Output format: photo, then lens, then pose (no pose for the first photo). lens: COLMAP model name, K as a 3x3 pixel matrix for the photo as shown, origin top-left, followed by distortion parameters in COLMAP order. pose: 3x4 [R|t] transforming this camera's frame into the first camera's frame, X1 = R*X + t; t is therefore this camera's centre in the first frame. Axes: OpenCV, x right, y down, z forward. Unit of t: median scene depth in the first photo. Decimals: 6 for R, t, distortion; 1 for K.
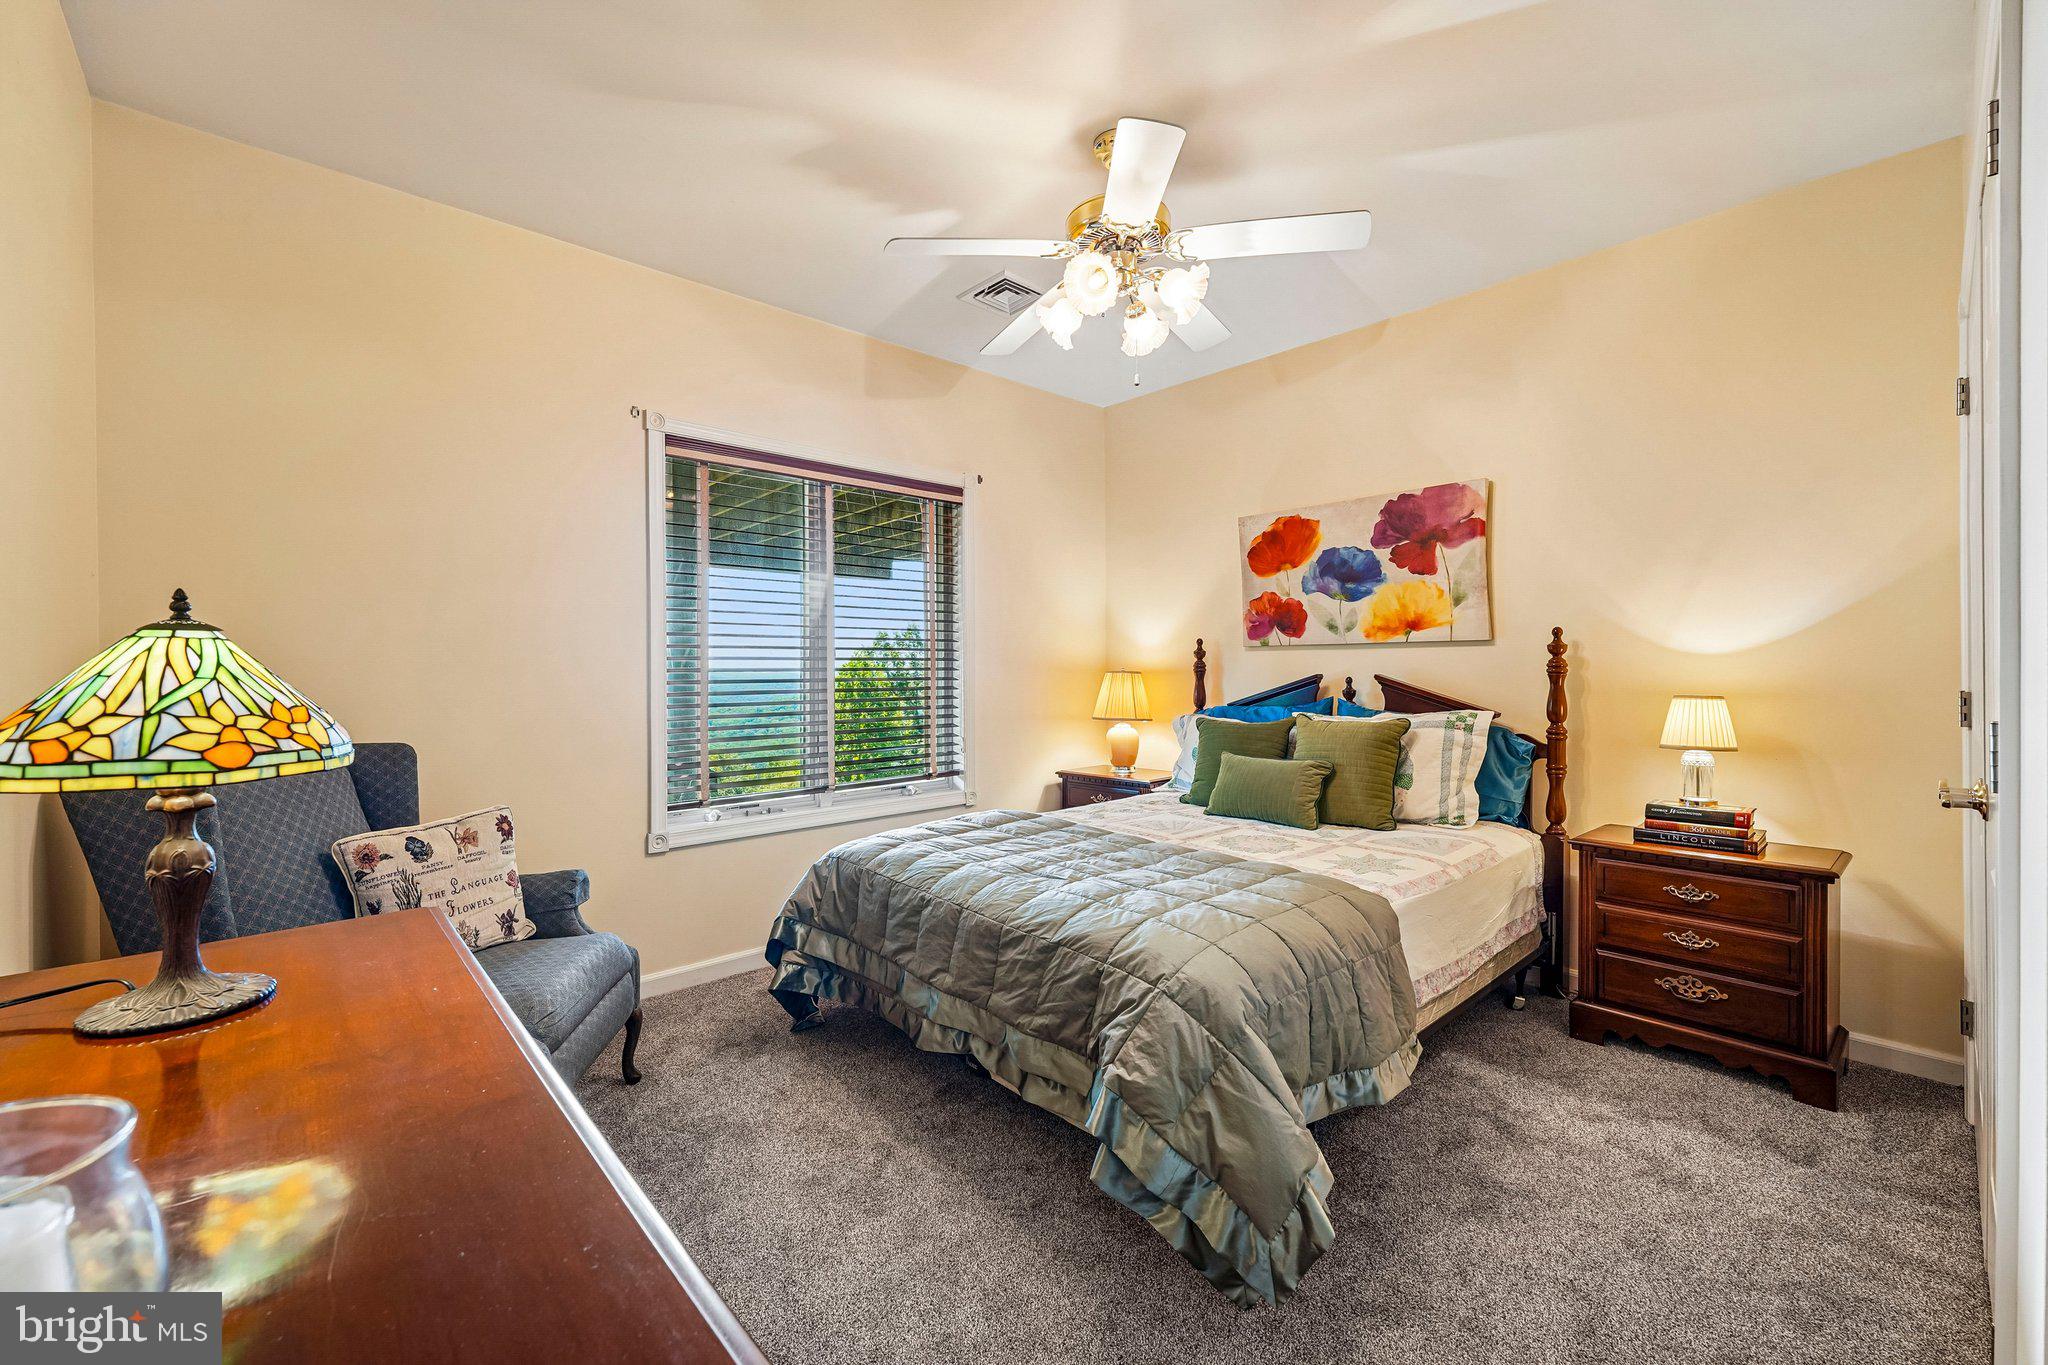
lens RADIAL K [[823.2, 0, 1046.2], [0, 823.2, 683.5], [0, 0, 1]] dist [0.000175, 0.000043]
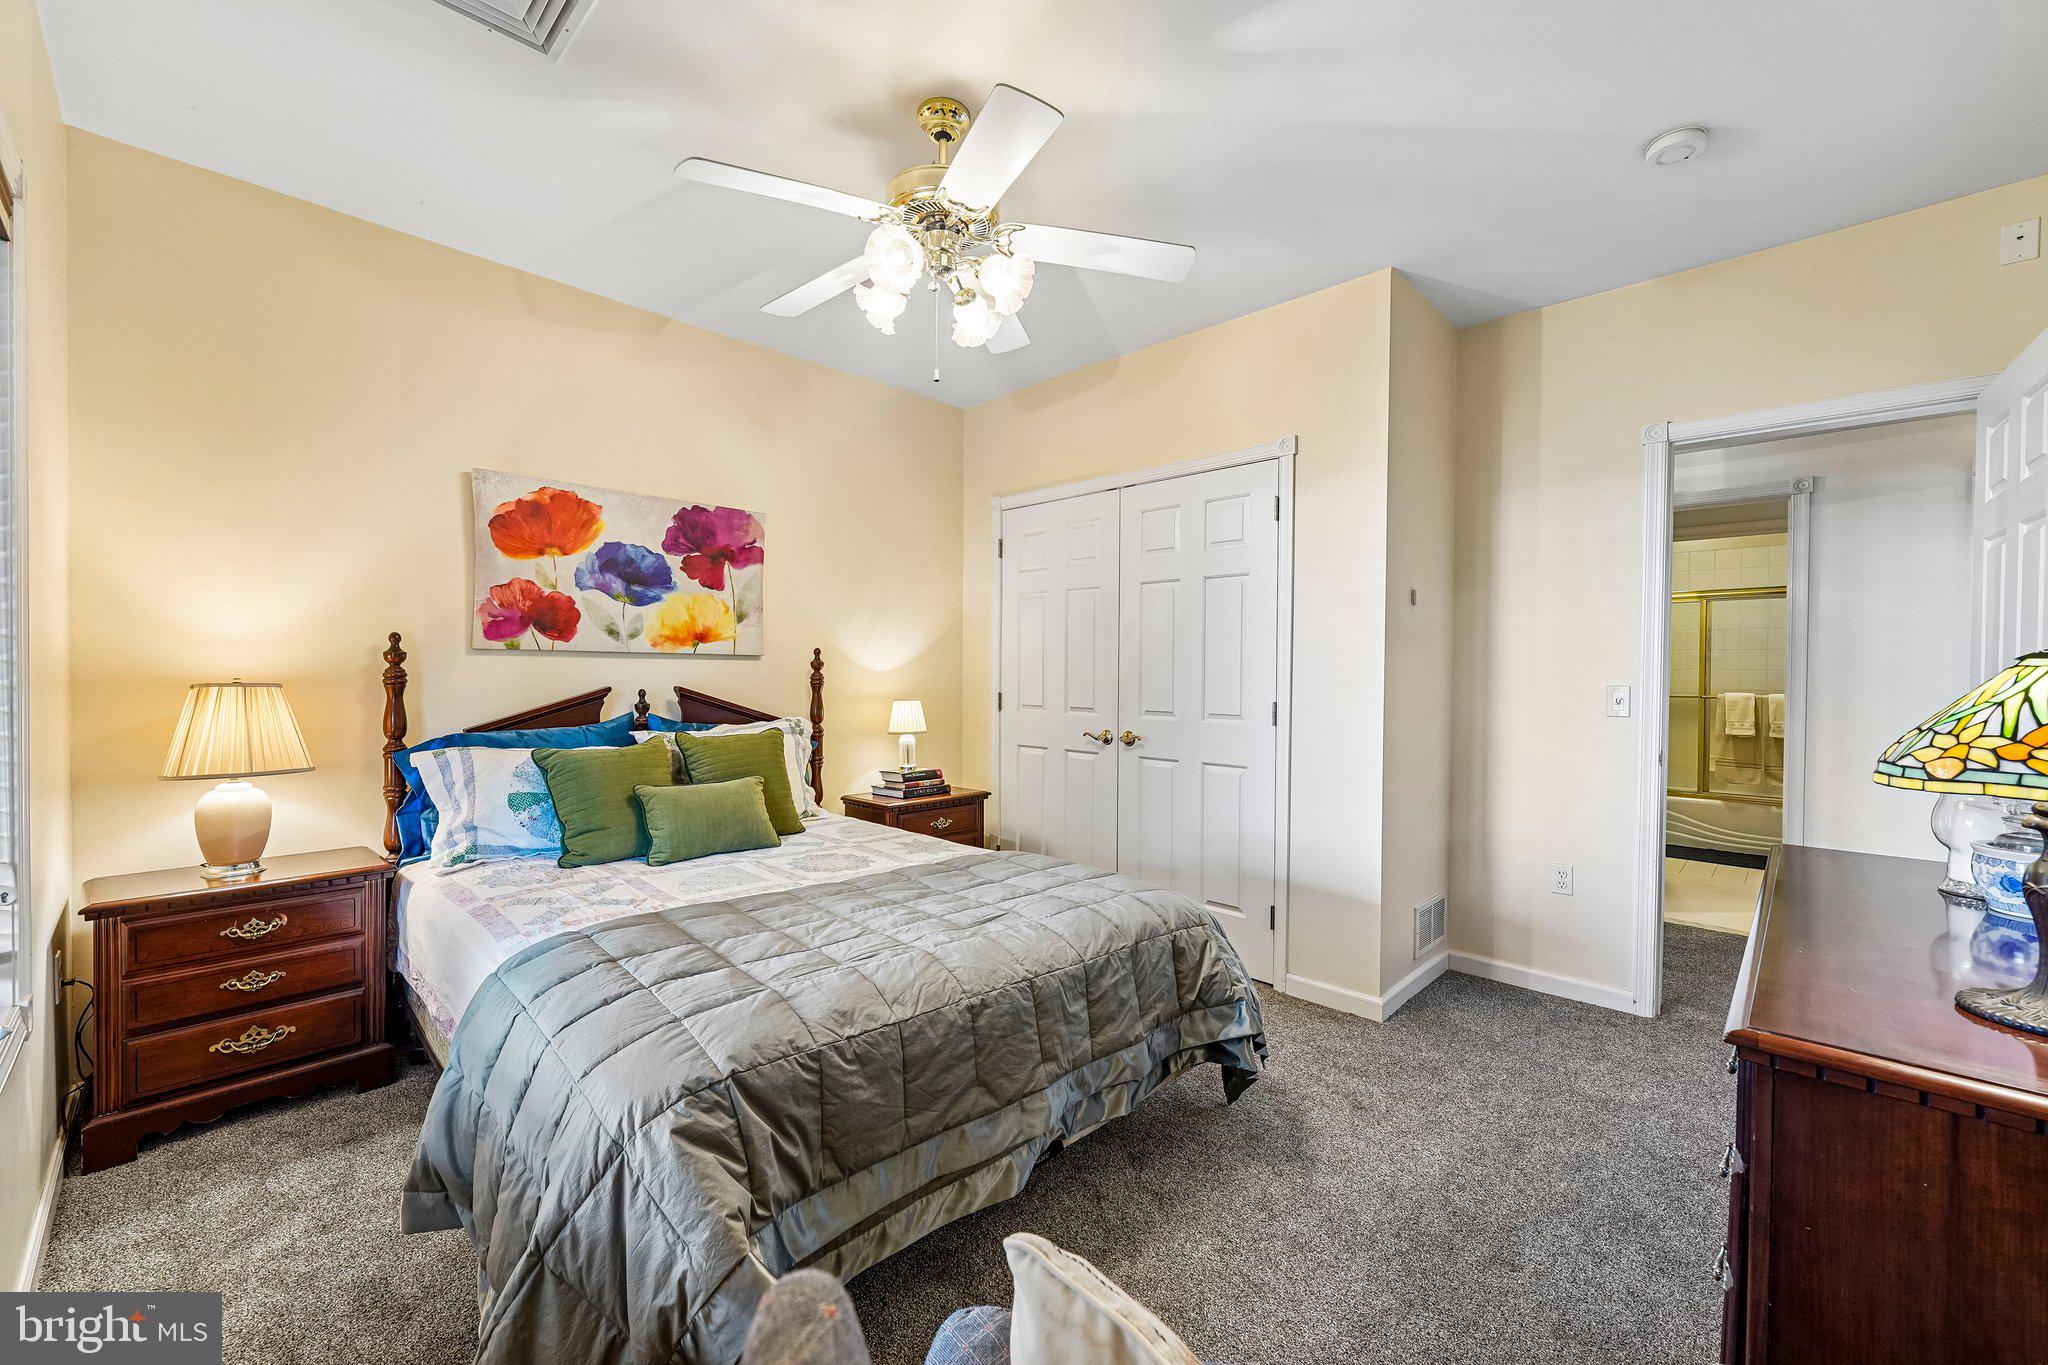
lens RADIAL K [[823.2, 0, 1046.2], [0, 823.2, 683.5], [0, 0, 1]] dist [0.000175, 0.000043]
pose [[-0.051334, -0.001177, 0.998681, -0.557566], [0.014159, 0.999898, 0.001906, -0.009858], [-0.998581, 0.014239, -0.051312, 0.601802]]
